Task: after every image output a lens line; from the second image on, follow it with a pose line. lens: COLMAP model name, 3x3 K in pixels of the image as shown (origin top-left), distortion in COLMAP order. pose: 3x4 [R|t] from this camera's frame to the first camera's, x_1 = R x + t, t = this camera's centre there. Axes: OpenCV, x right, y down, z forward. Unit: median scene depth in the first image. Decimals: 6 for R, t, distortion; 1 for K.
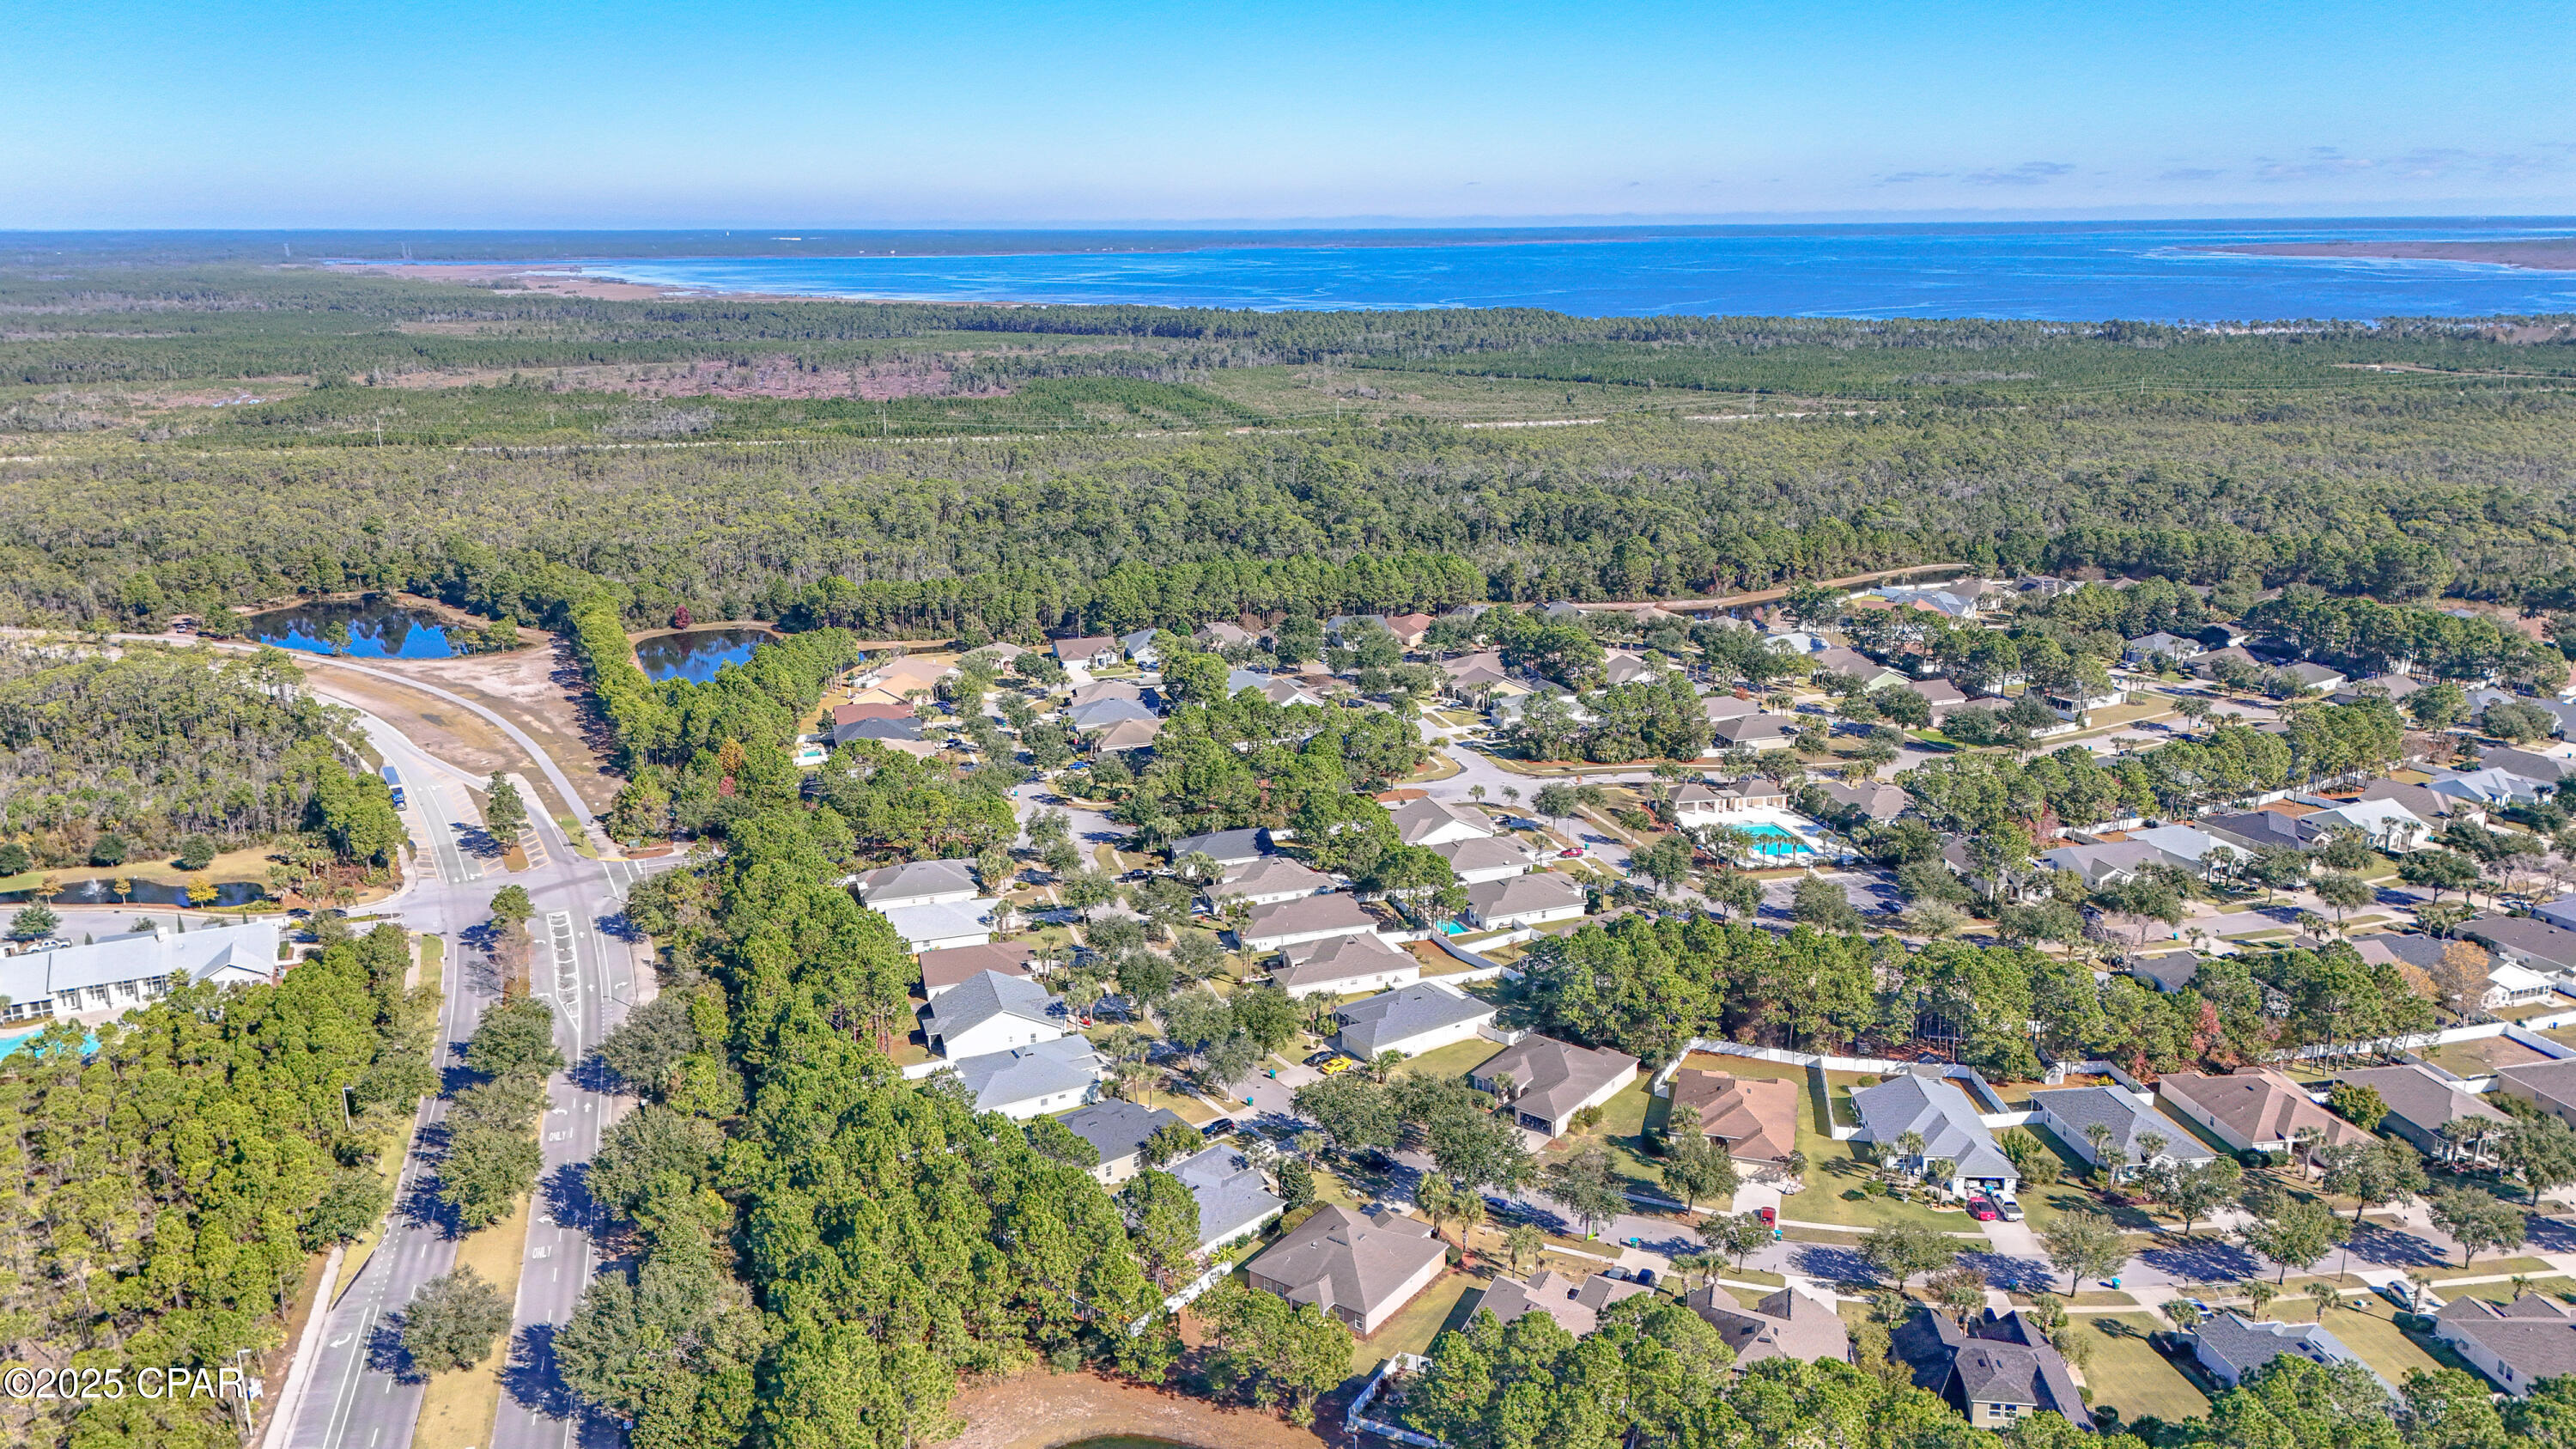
lens RADIAL K [[1820.2, 0, 1288.0], [0, 1820.2, 724.5], [0, 0, 1]] dist [0.003874, 0.001617]
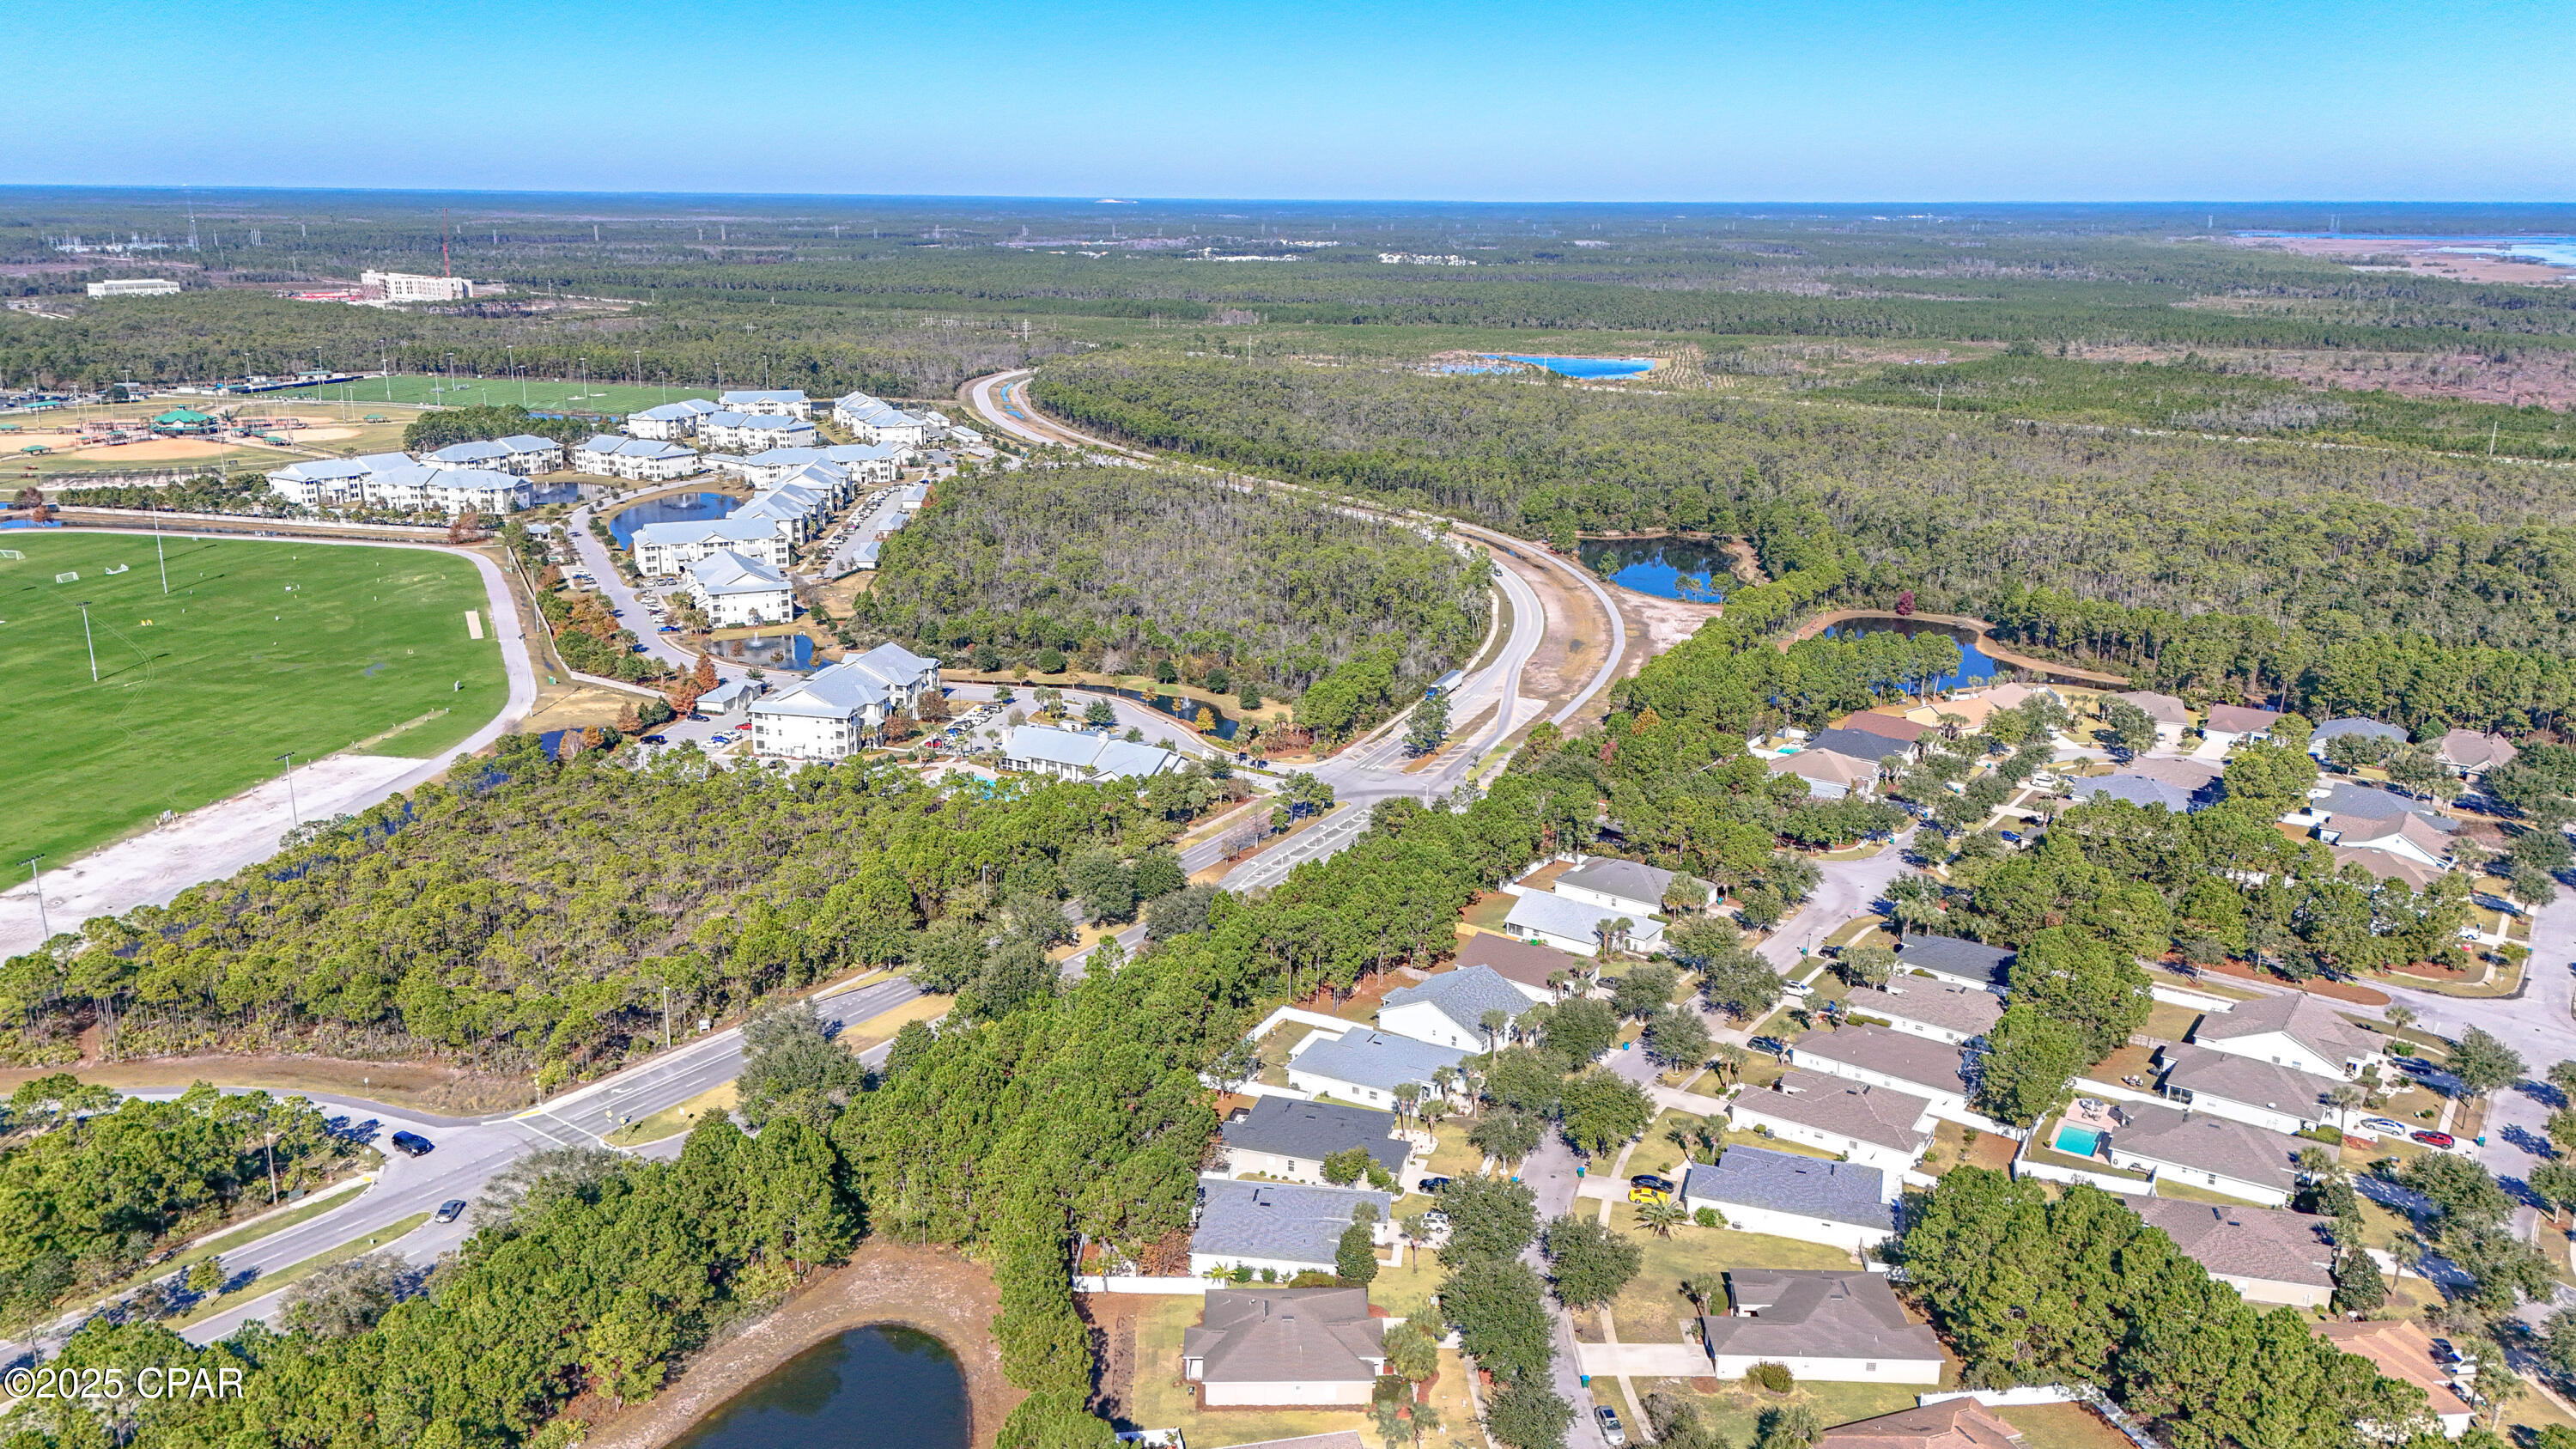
lens RADIAL K [[1820.2, 0, 1288.0], [0, 1820.2, 724.5], [0, 0, 1]] dist [0.003874, 0.001617]
pose [[0.584037, 0.223679, -0.780300, 0.088384], [-0.212790, 0.969855, 0.118748, -0.014886], [0.783340, 0.096687, 0.614028, 0.053071]]
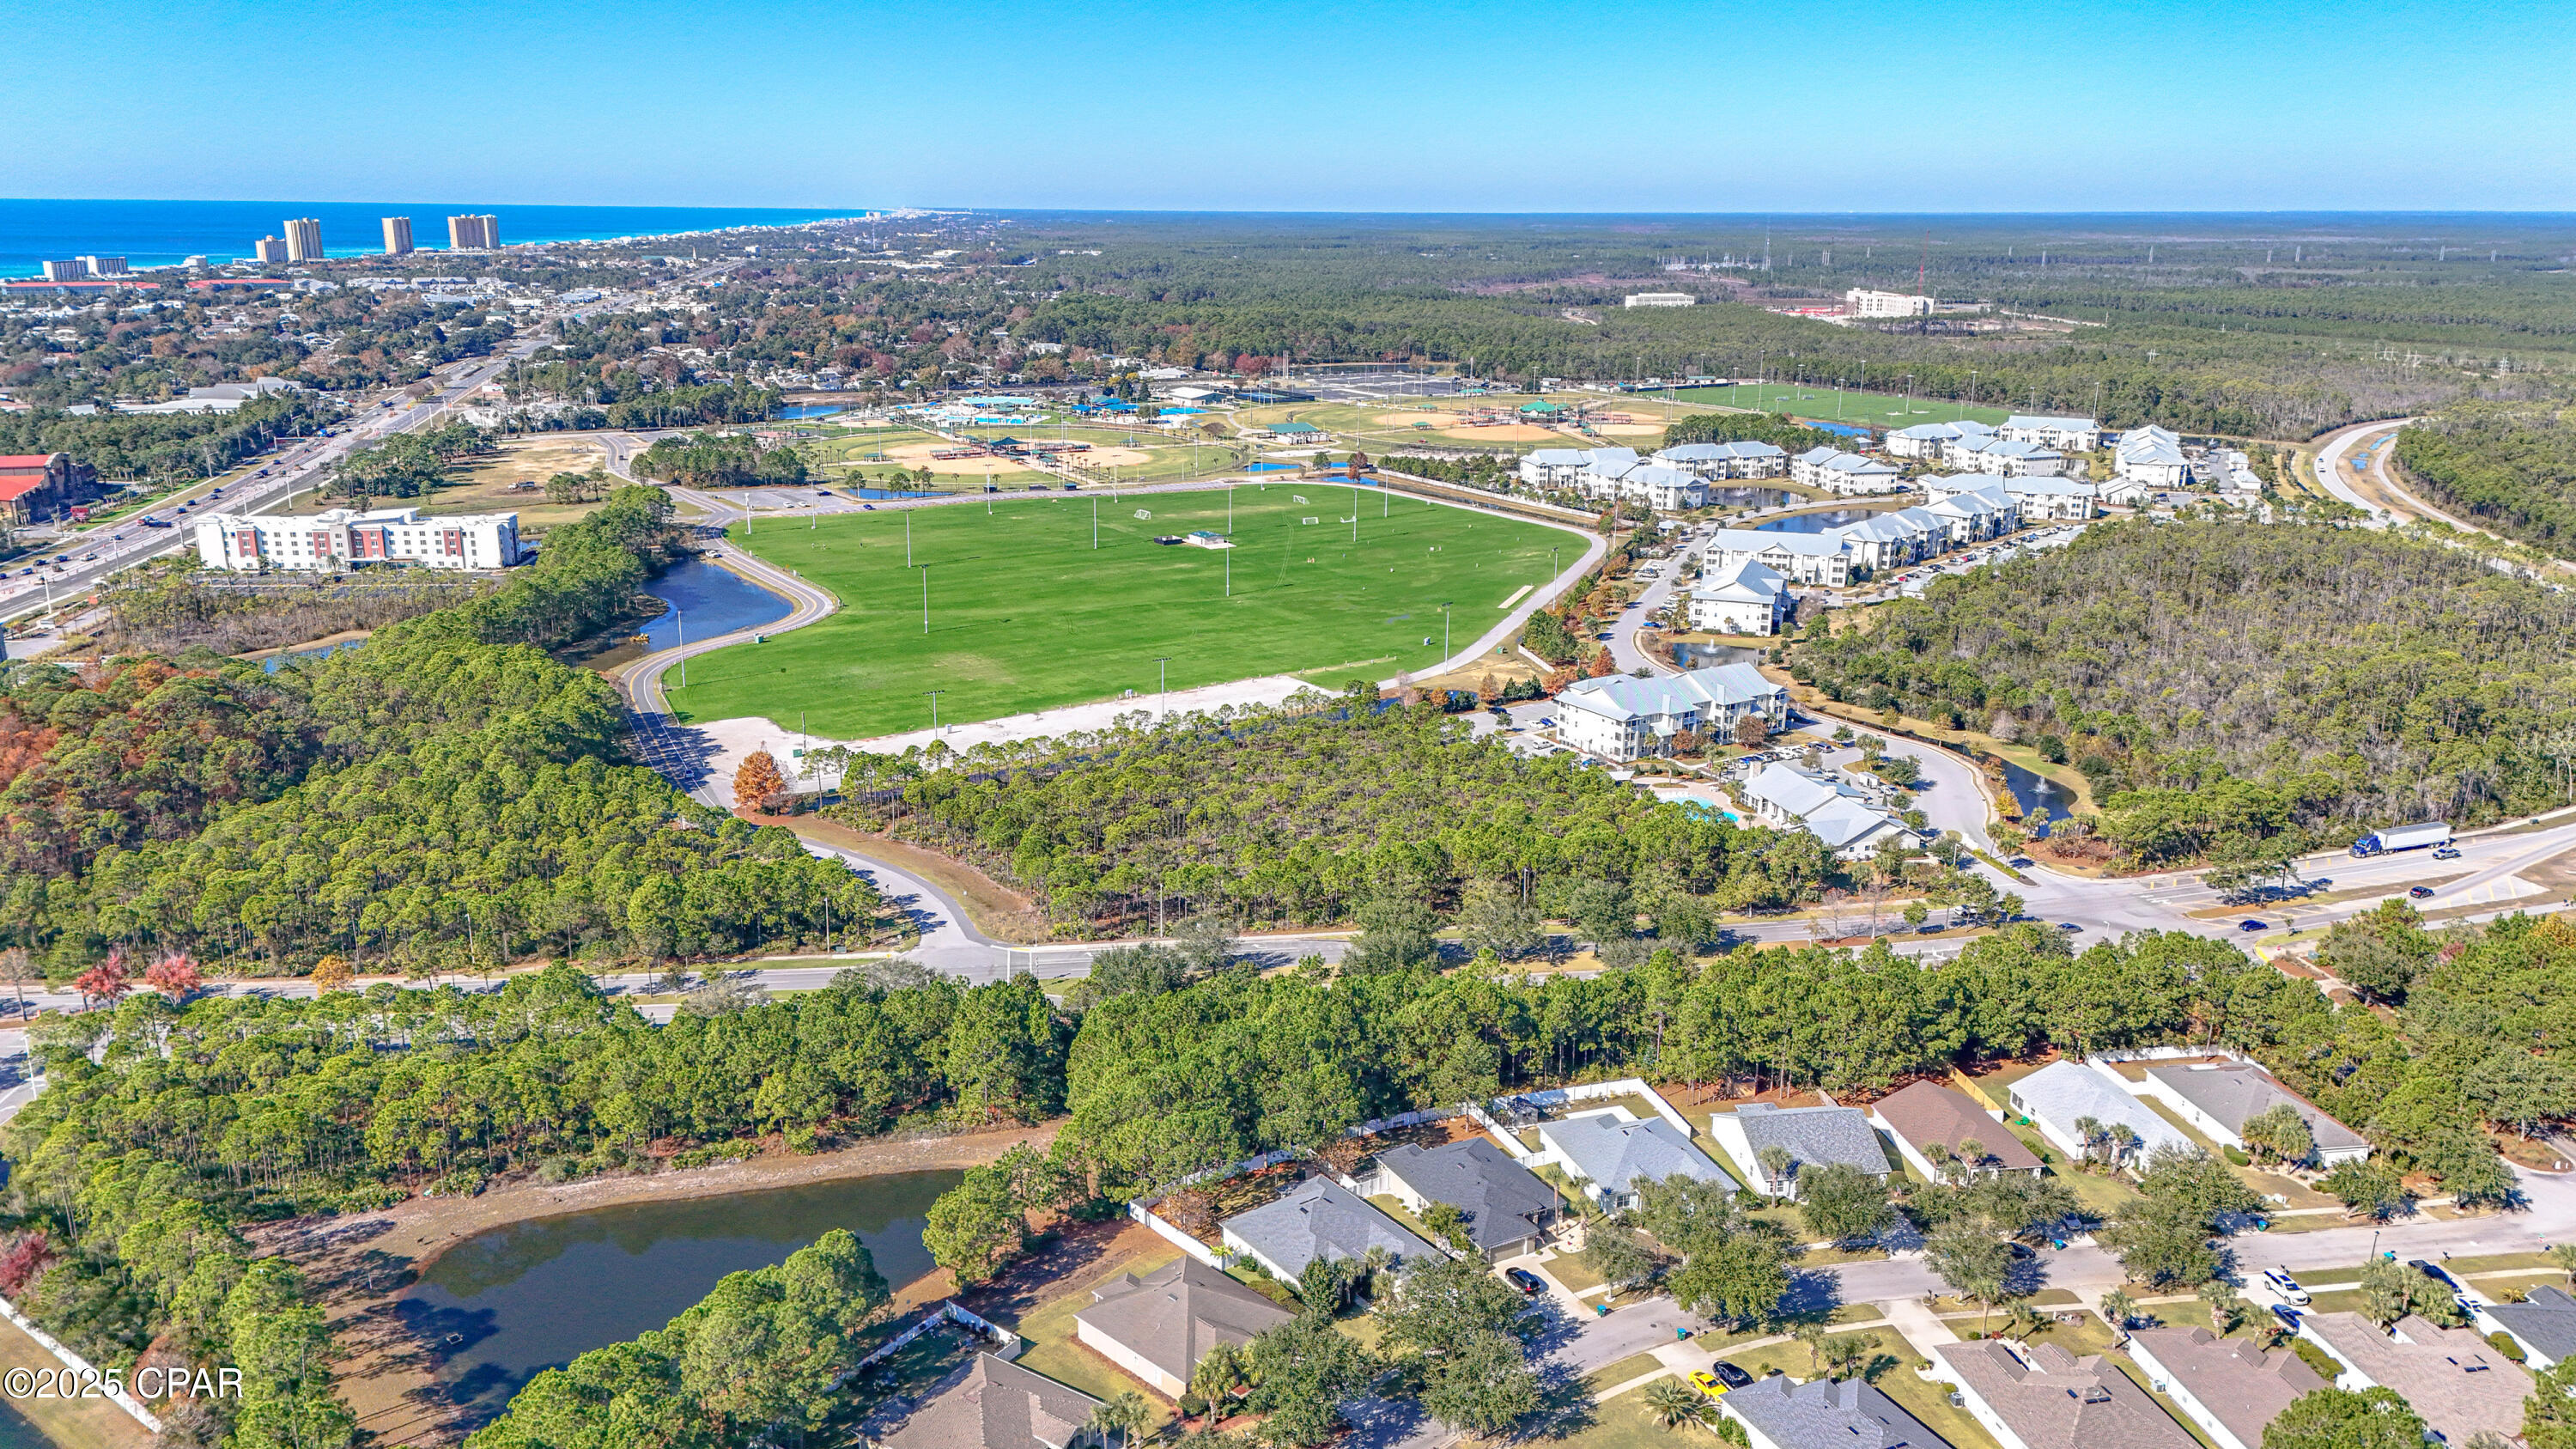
lens RADIAL K [[1820.2, 0, 1288.0], [0, 1820.2, 724.5], [0, 0, 1]] dist [0.003874, 0.001617]
pose [[-0.163556, 0.259591, -0.951768, 0.108601], [-0.251034, 0.922051, 0.294624, -0.035844], [0.954060, 0.287114, -0.085640, 0.134050]]
